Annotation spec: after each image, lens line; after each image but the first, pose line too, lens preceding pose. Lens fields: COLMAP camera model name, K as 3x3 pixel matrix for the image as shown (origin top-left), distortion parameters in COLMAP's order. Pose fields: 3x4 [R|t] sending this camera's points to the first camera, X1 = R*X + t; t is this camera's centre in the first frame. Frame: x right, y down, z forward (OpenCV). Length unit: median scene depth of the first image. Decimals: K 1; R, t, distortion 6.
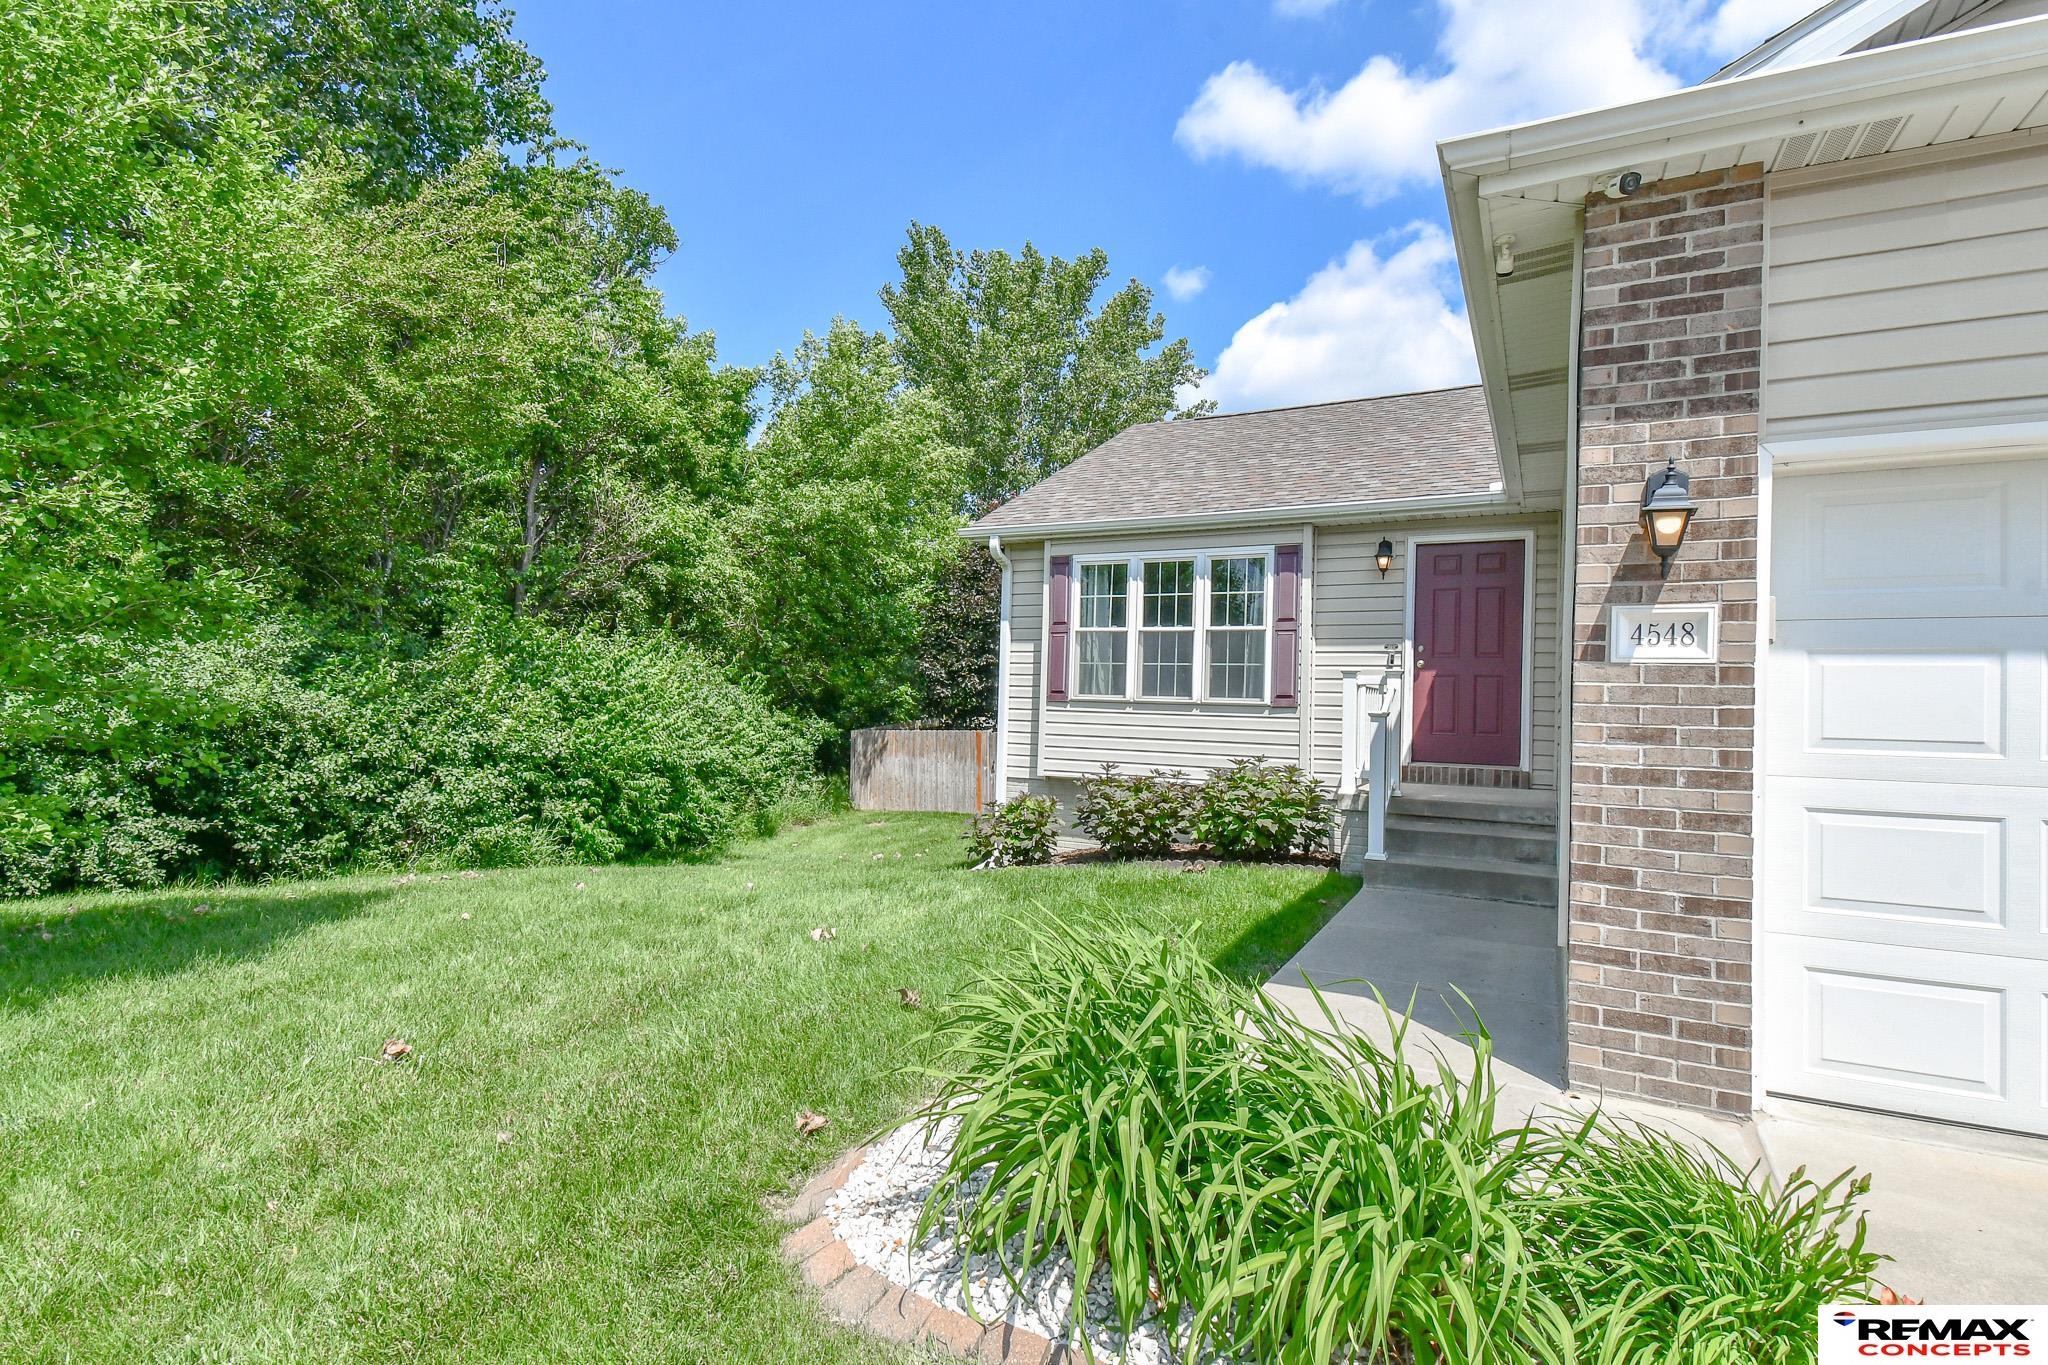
lens RADIAL K [[1004.4, 0, 1016.9], [0, 1004.4, 681.3], [0, 0, 1]] dist [0.027808, -0.002190]
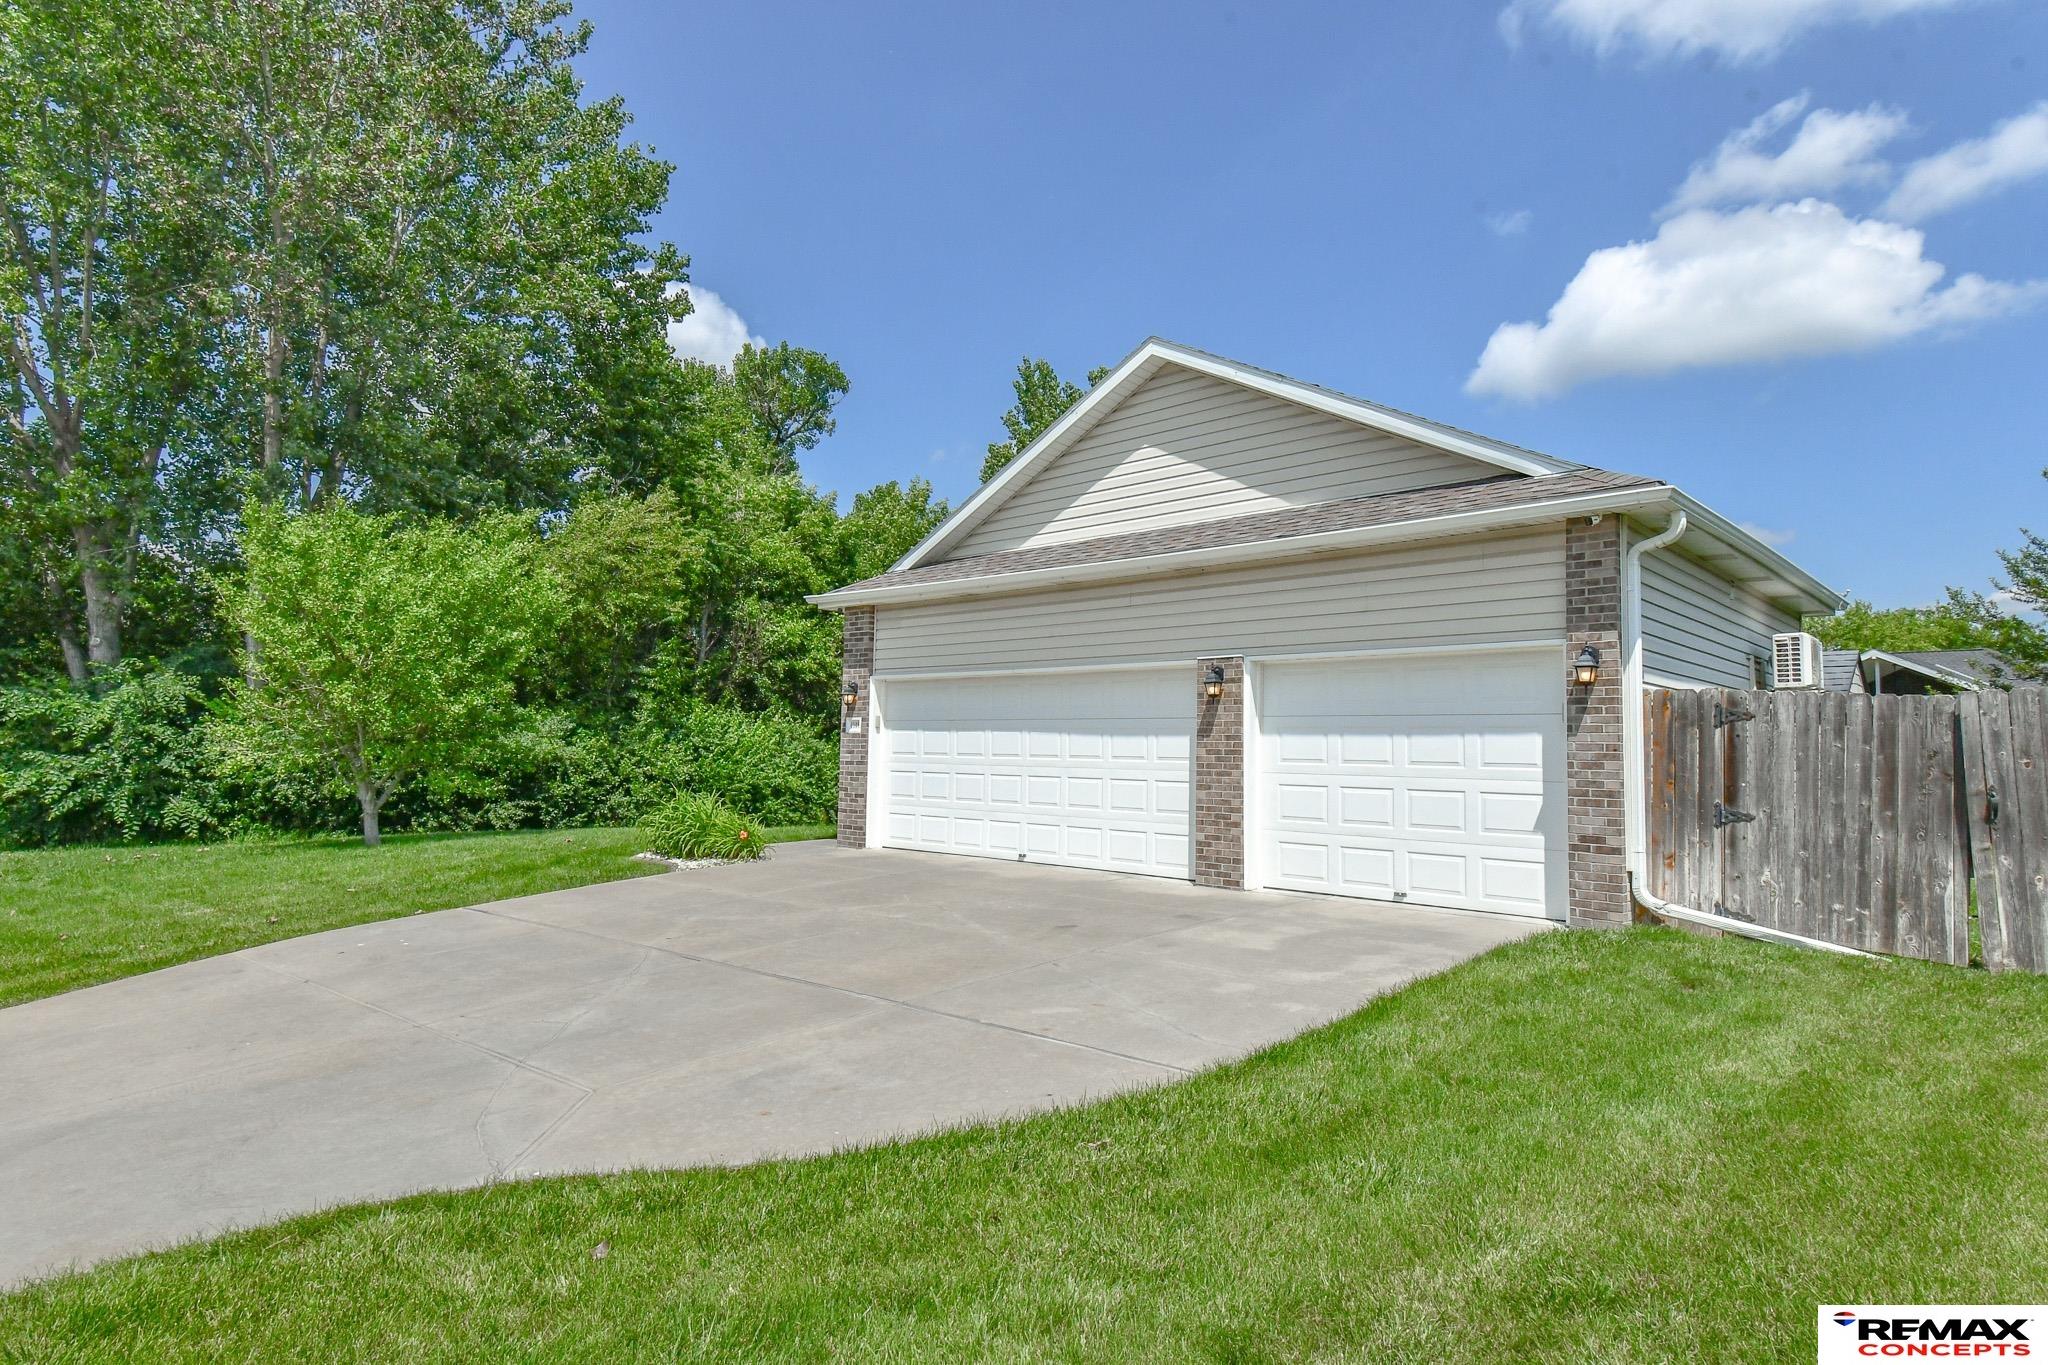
lens RADIAL K [[1105.8, 0, 1015.4], [0, 1105.8, 679.2], [0, 0, 1]] dist [0.042977, 0.000814]
pose [[0.965260, -0.030906, -0.259457, 0.811662], [0.019524, 0.998735, -0.046334, -0.005588], [0.260561, 0.039659, 0.964643, -1.009809]]
